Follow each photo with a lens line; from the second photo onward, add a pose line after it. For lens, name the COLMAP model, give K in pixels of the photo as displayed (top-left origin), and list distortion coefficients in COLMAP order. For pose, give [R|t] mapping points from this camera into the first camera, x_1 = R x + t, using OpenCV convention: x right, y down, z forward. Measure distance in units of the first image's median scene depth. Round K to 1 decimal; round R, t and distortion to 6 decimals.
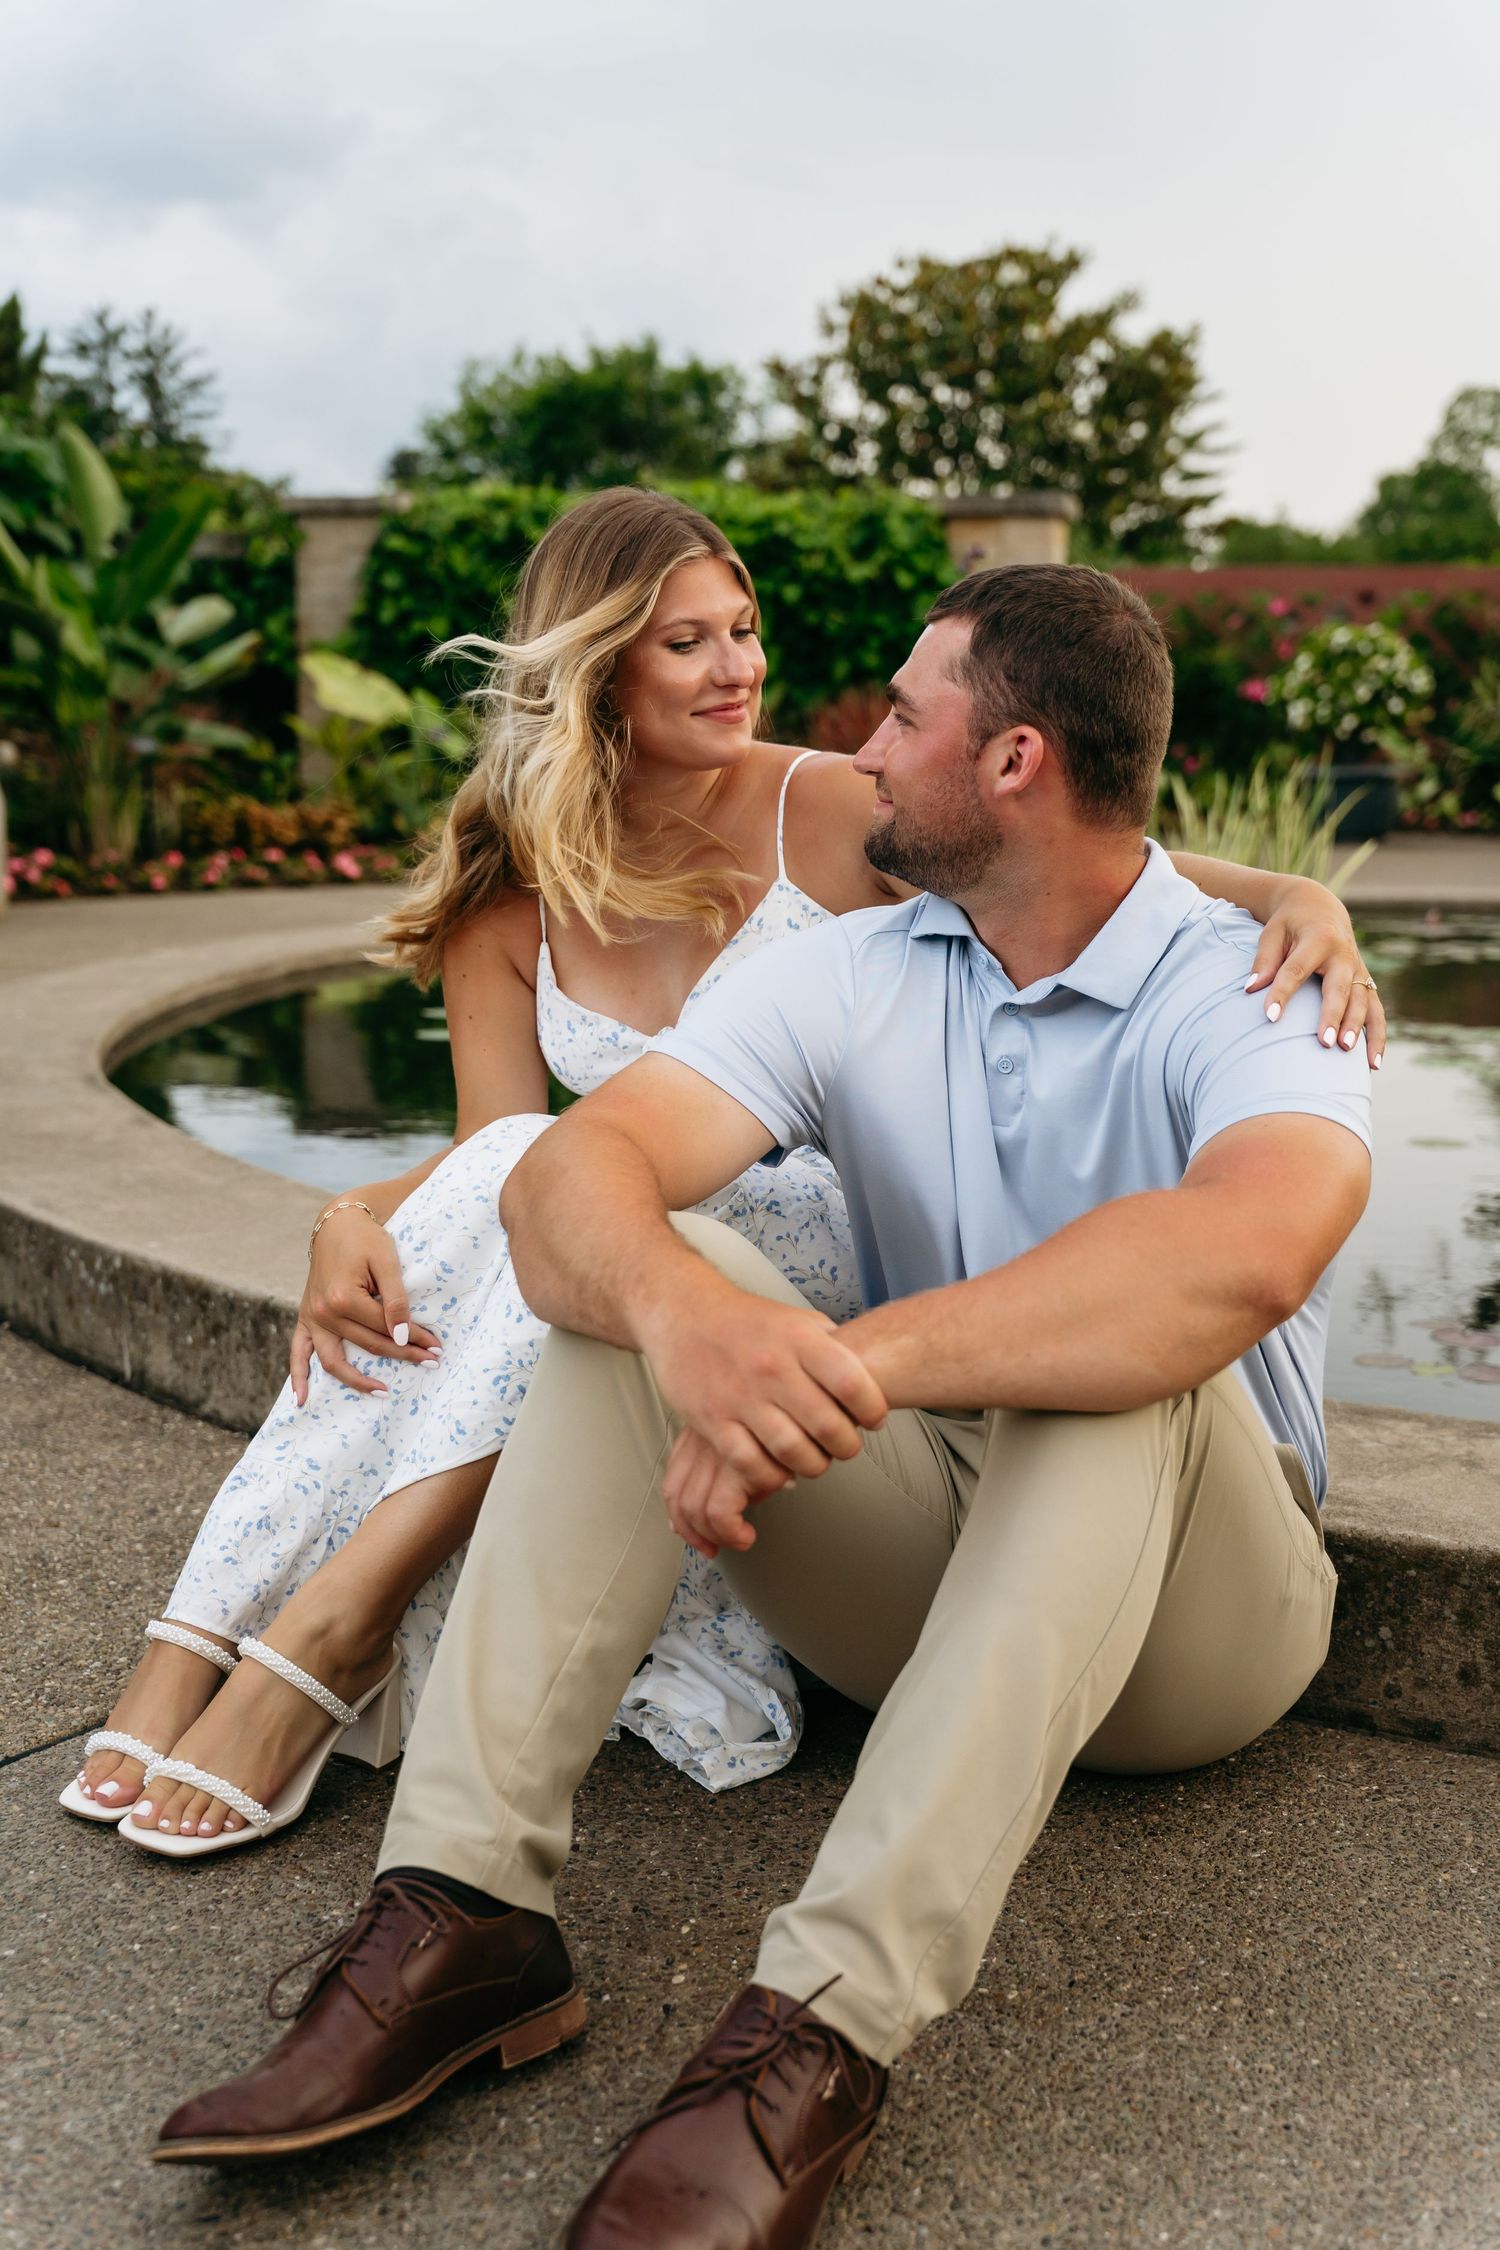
lens RADIAL K [[2654.9, 0, 757.5], [0, 2654.9, 1125.6], [0, 0, 1]] dist [0.002361, 0.000000]
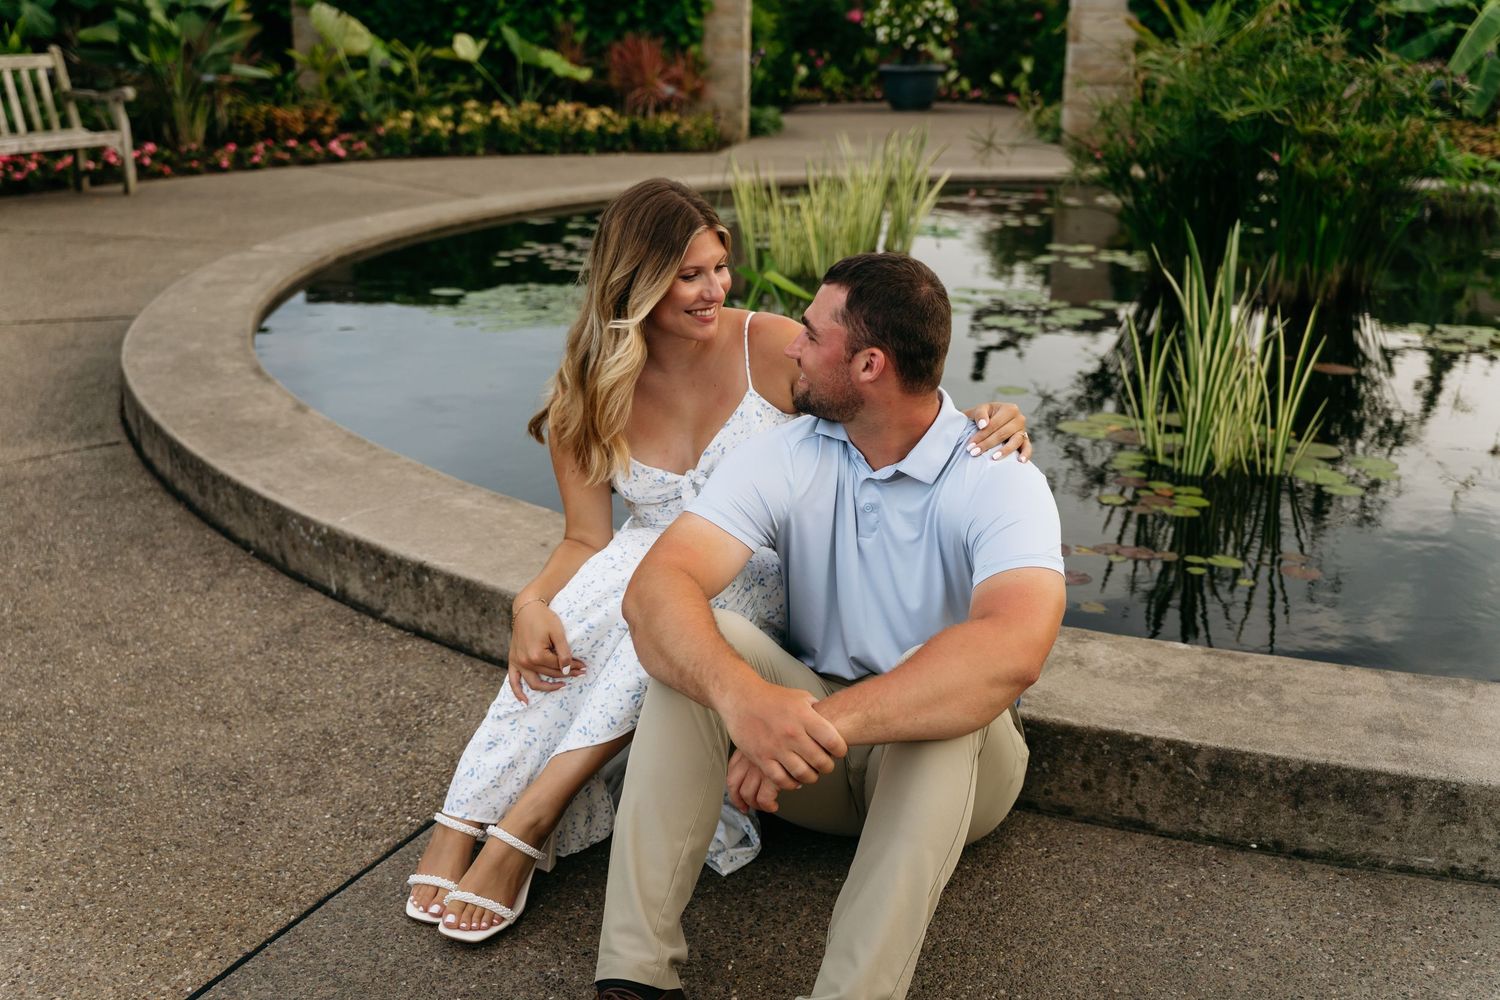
lens RADIAL K [[1517.7, 0, 744.7], [0, 1517.7, 501.3], [0, 0, 1]] dist [0.006721, 0.000000]
pose [[0.991961, -0.038817, 0.120442, -0.119294], [0.017564, 0.984811, 0.172741, -0.207292], [-0.125318, -0.169237, 0.977576, -0.060619]]
